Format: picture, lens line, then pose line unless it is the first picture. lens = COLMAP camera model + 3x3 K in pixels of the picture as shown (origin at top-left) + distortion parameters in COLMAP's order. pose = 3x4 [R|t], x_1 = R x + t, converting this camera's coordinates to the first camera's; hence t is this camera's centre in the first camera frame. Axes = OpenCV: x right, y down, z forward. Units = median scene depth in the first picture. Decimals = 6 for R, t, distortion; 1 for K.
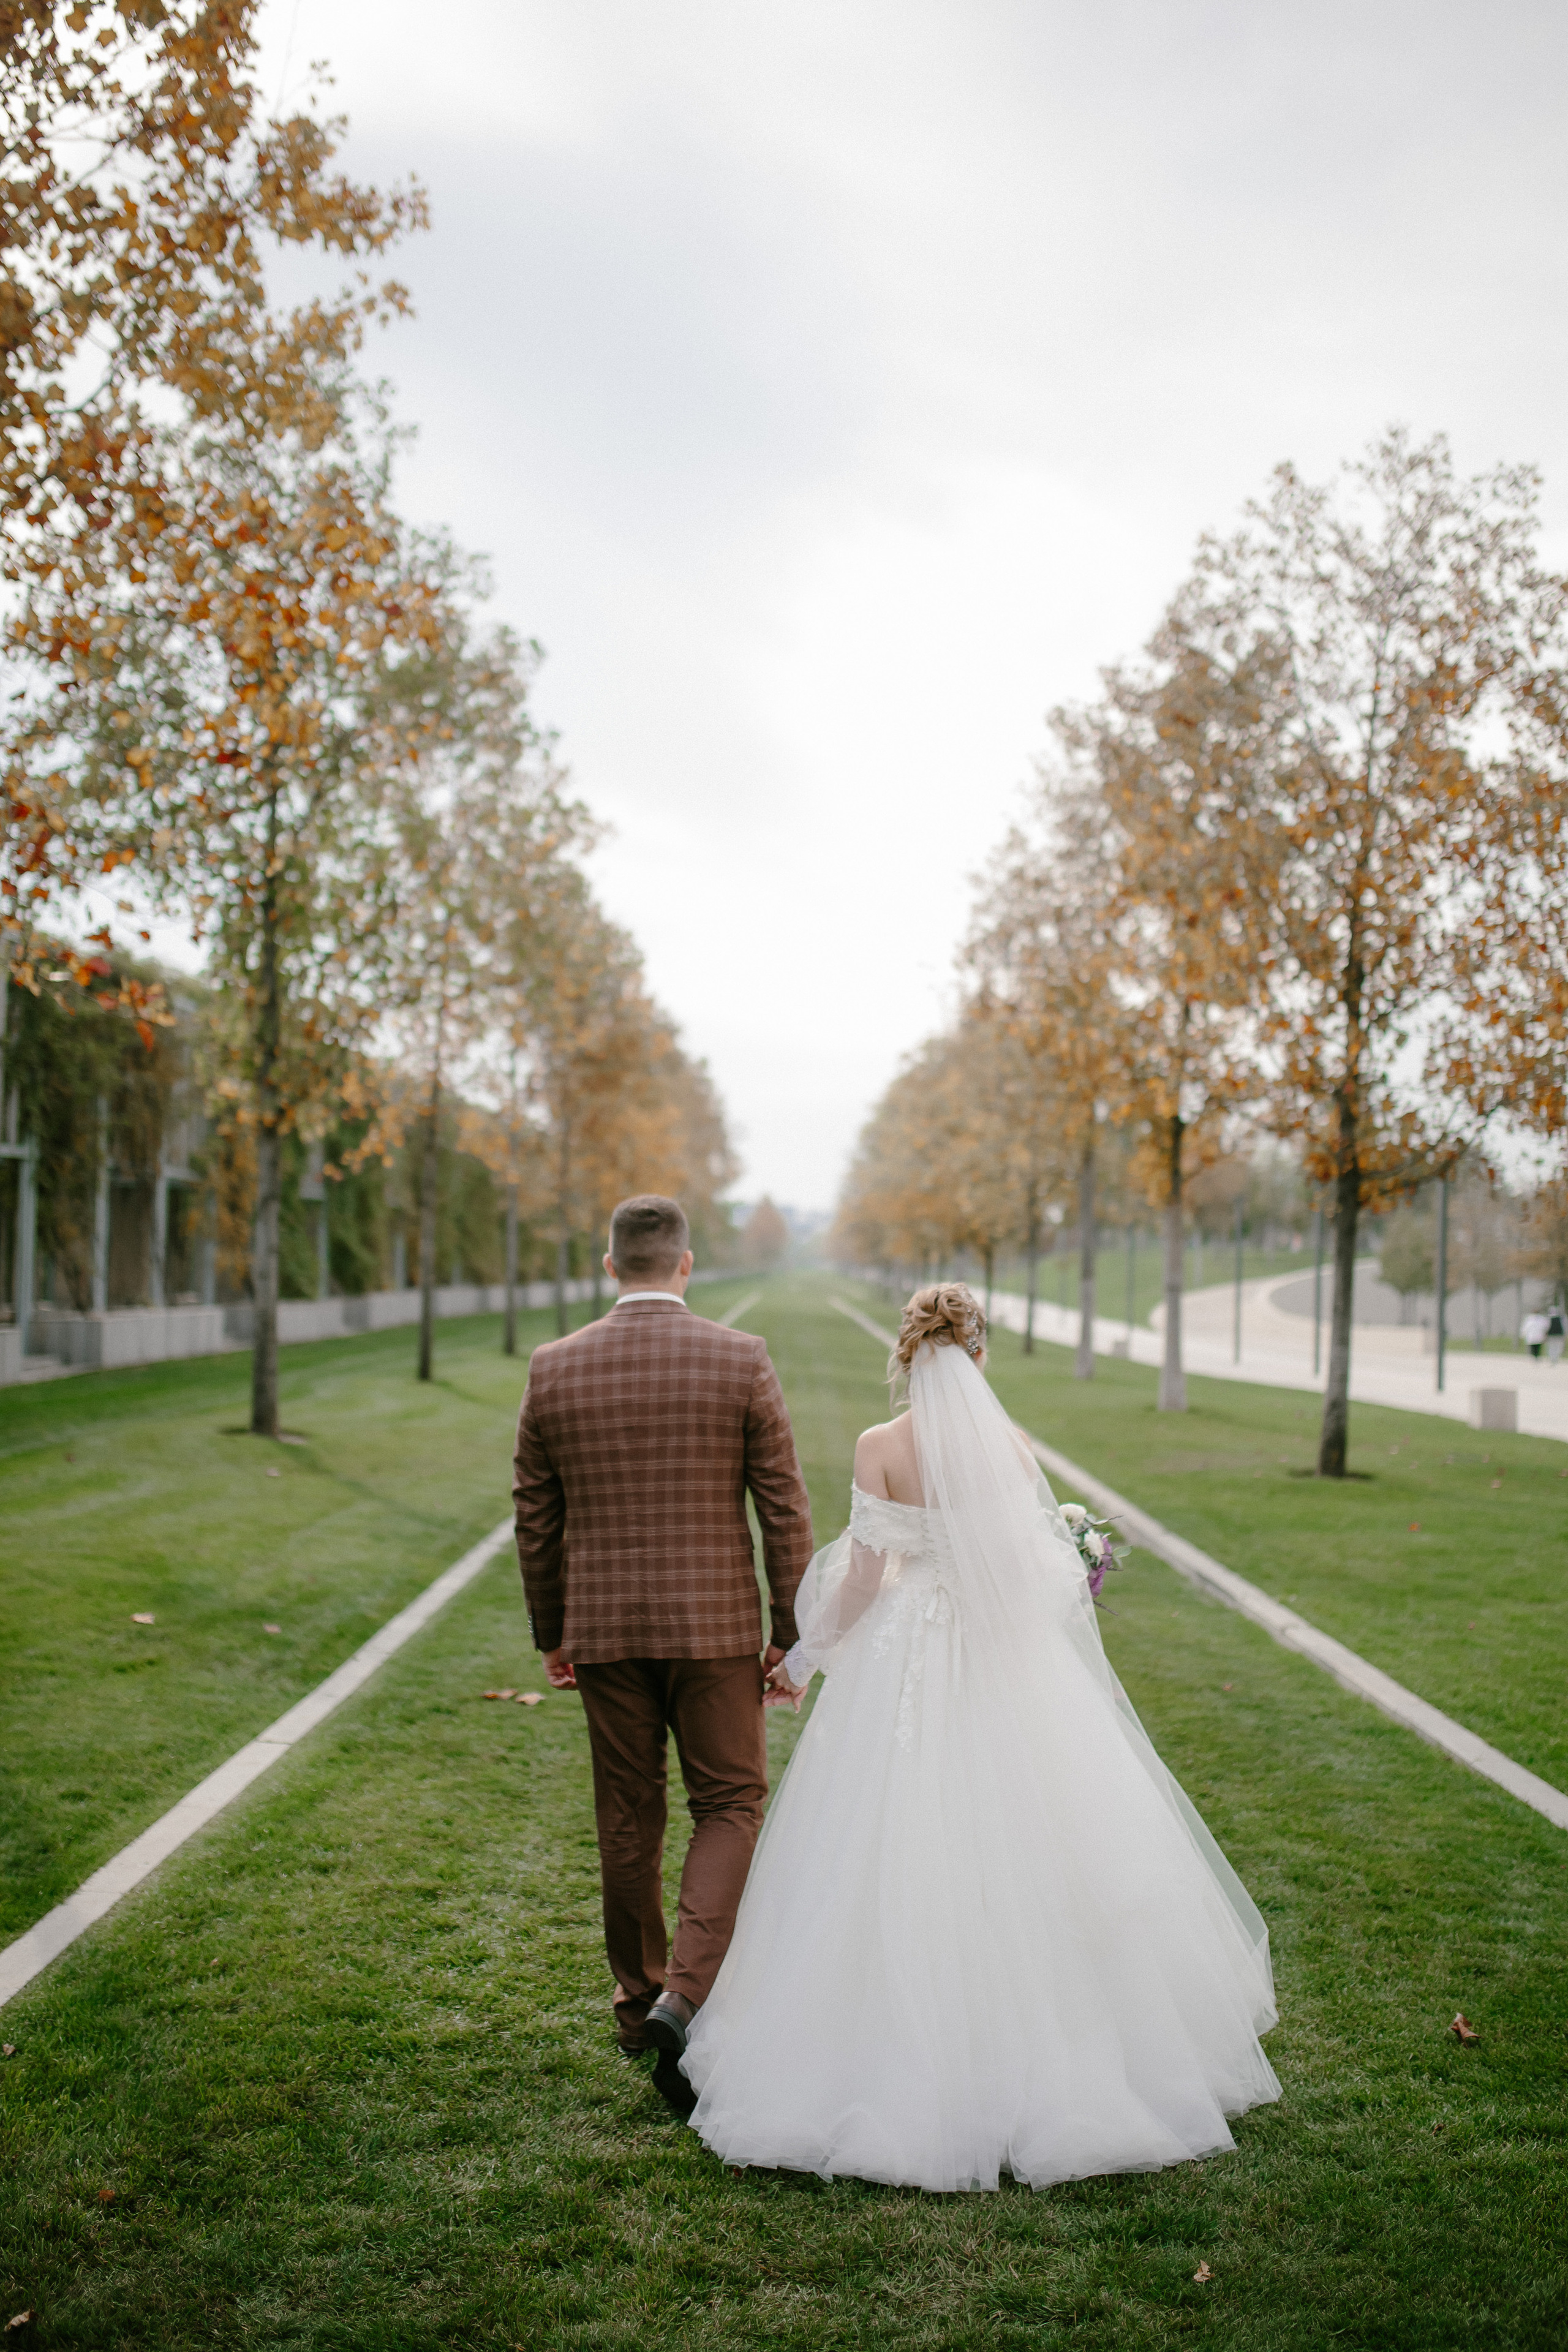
lens RADIAL K [[2457.1, 0, 770.6], [0, 2457.1, 1191.2], [0, 0, 1]] dist [-0.014573, 0.000000]
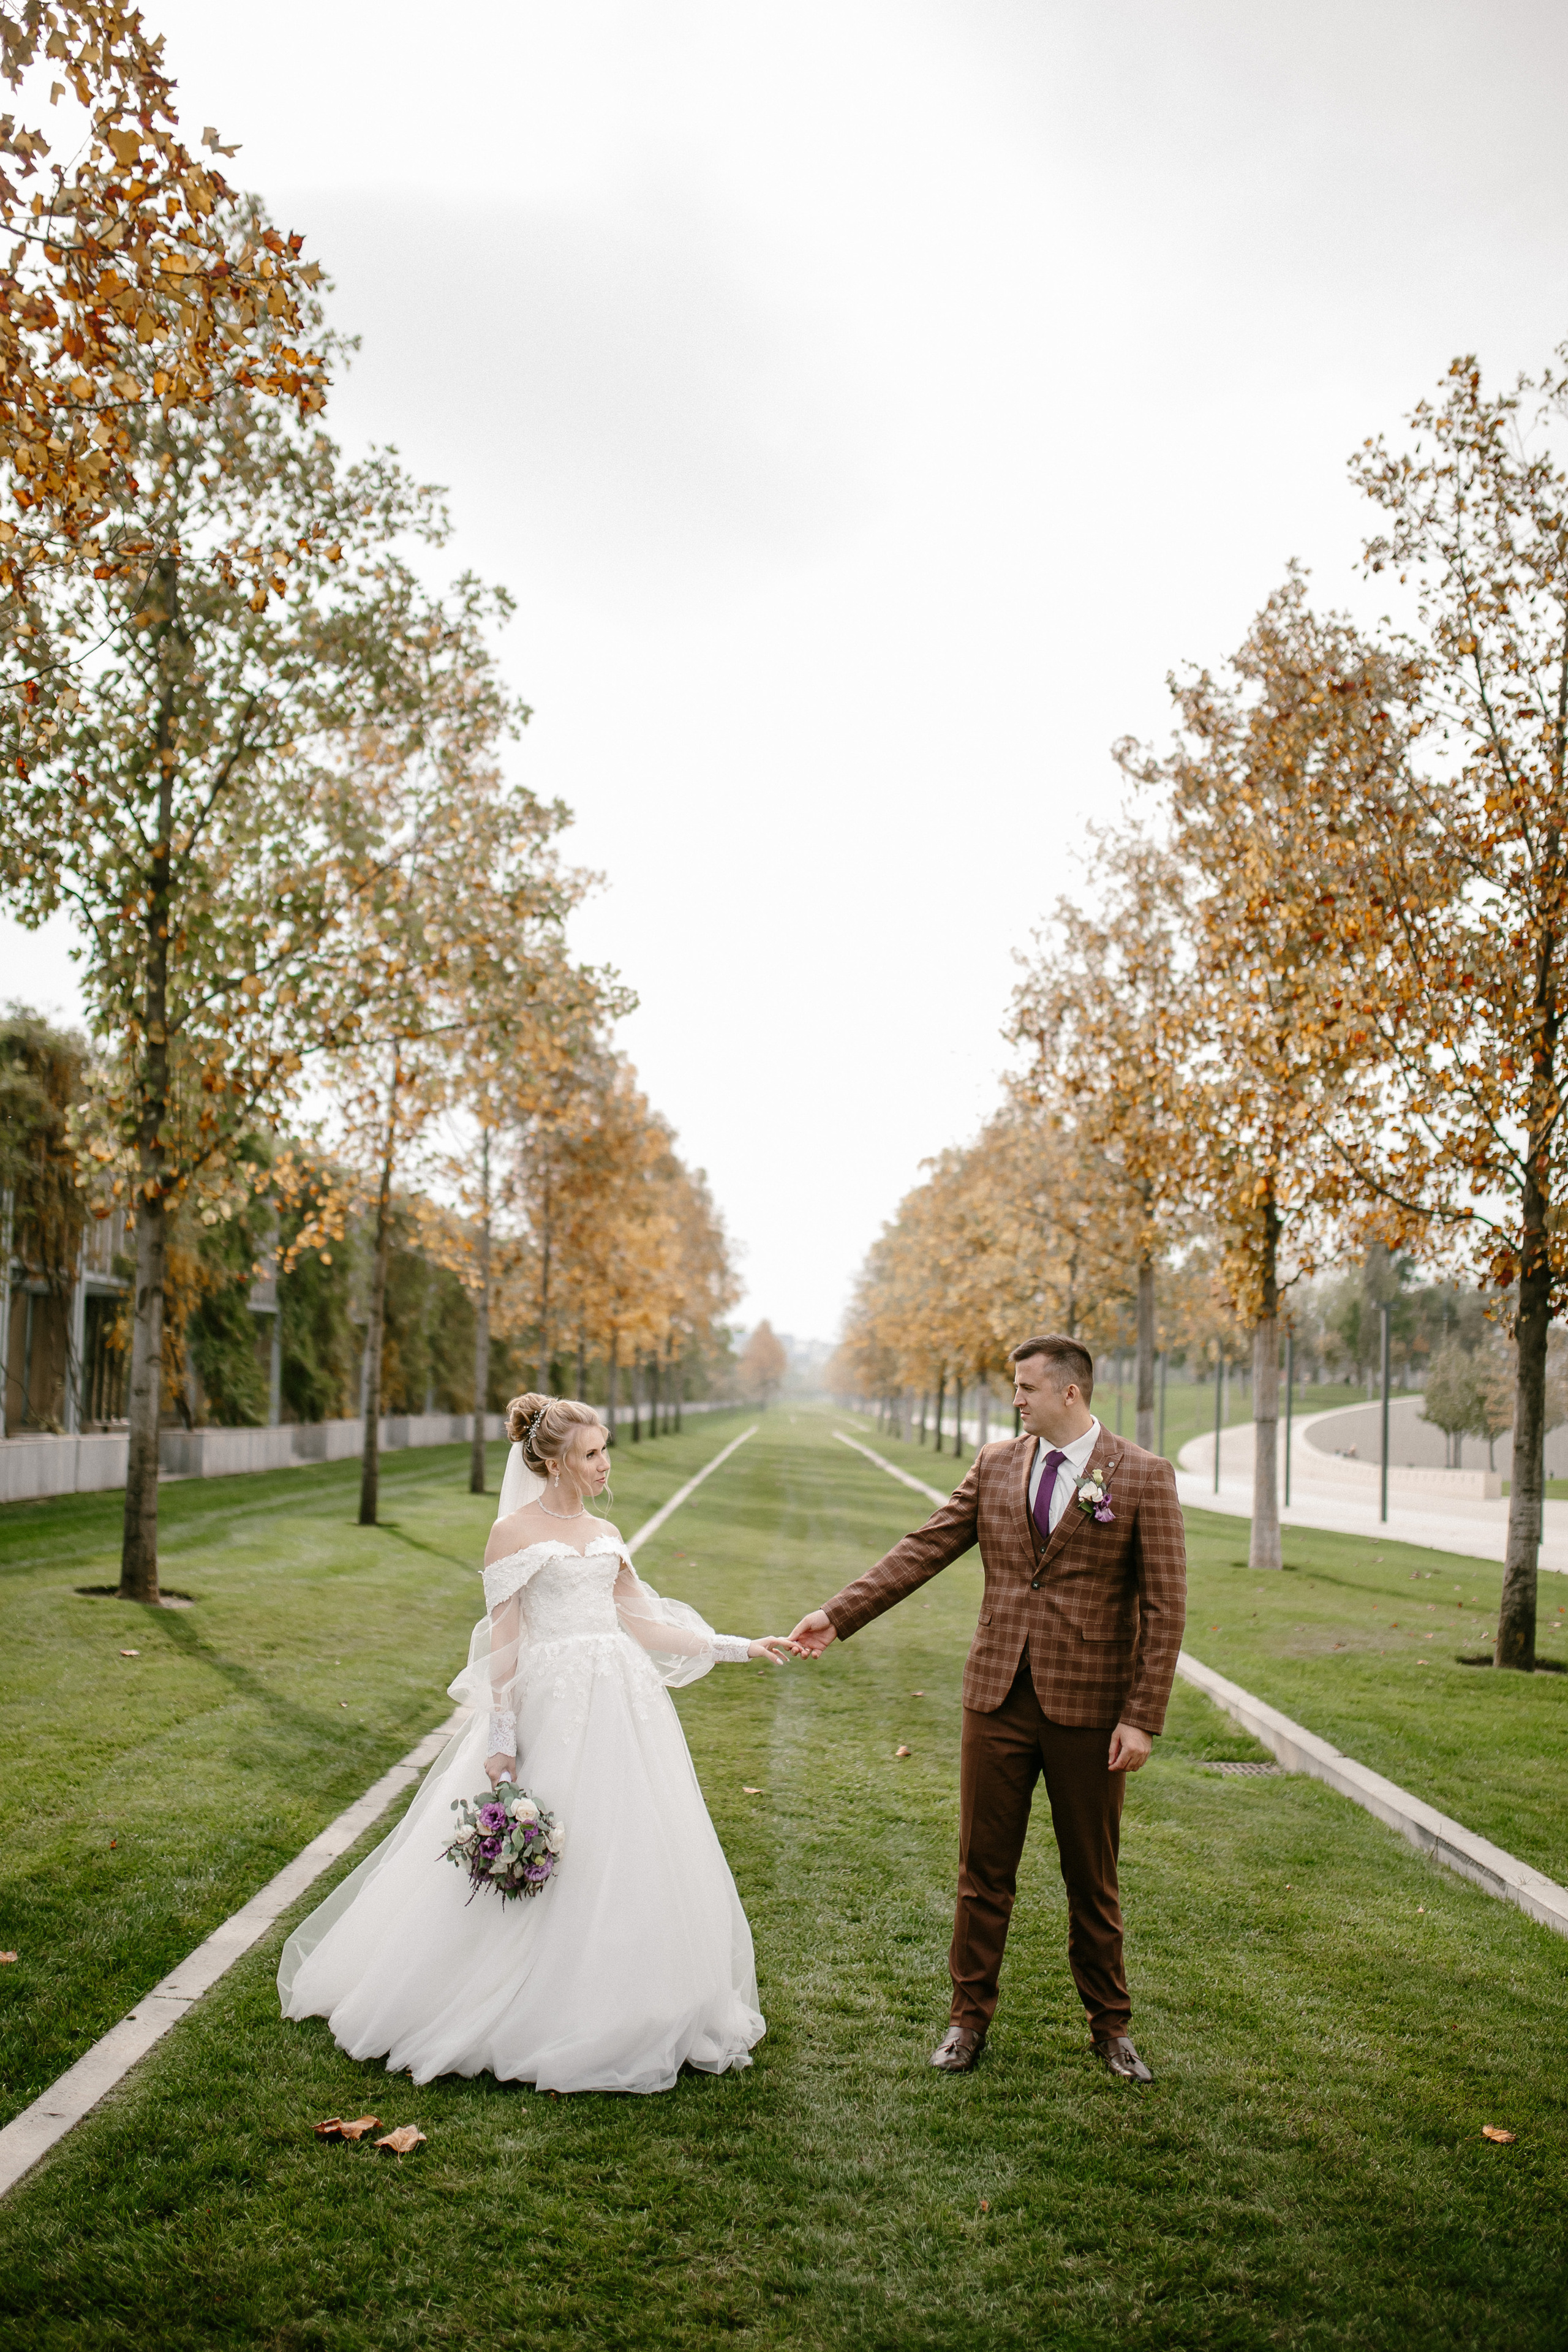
lens RADIAL K [[2457.1, 0, 744.3], [0, 2457.1, 1172.6], [0, 0, 1]] dist [-0.014573, 0.000000]
pose [[0.999918, 0.009541, -0.008577, -0.006598], [-0.010038, 0.998158, -0.059840, 0.007002], [0.007991, 0.059921, 0.998171, 0.160927]]
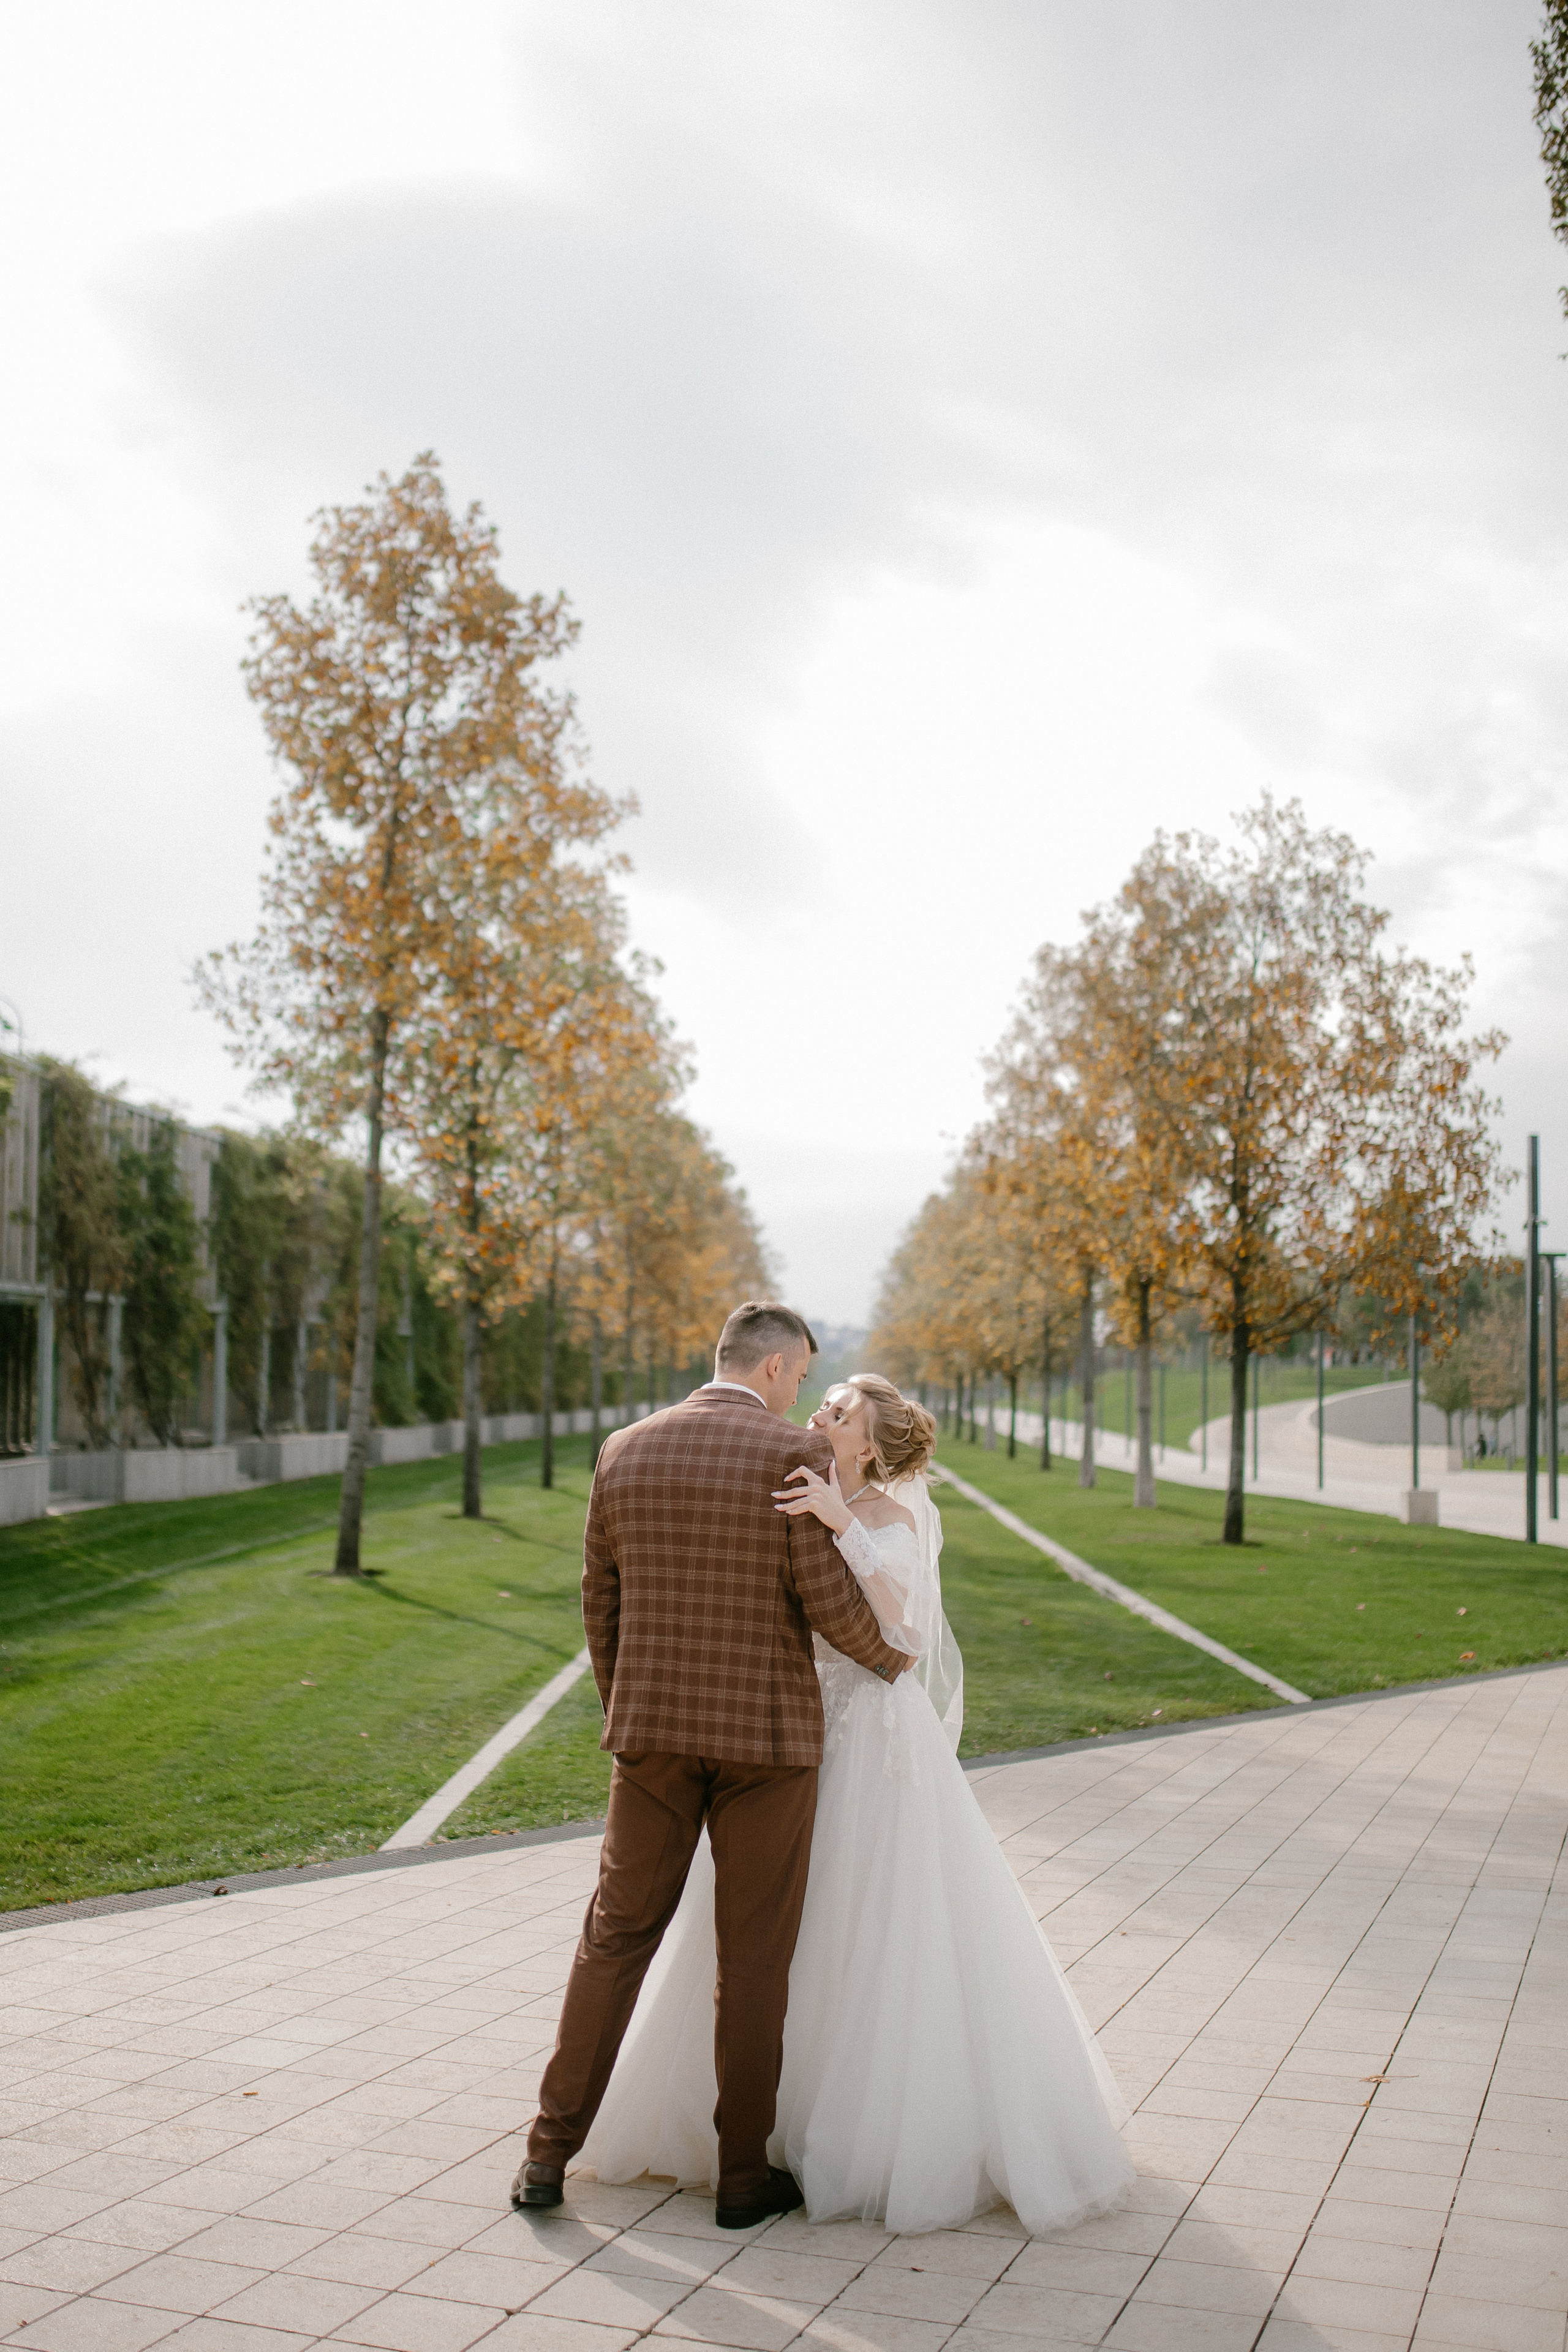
lens RADIAL K [[2594.4, 0, 726.3], [0, 2594.4, 1149.6], [0, 0, 1]] dist [-0.015222, 0.000000]
pose [[0.999547, -0.011548, -0.027783, -0.010671], [0.009825, 0.998066, -0.061389, -0.013892], [0.028438, 0.061088, 0.997727, -0.333259]]
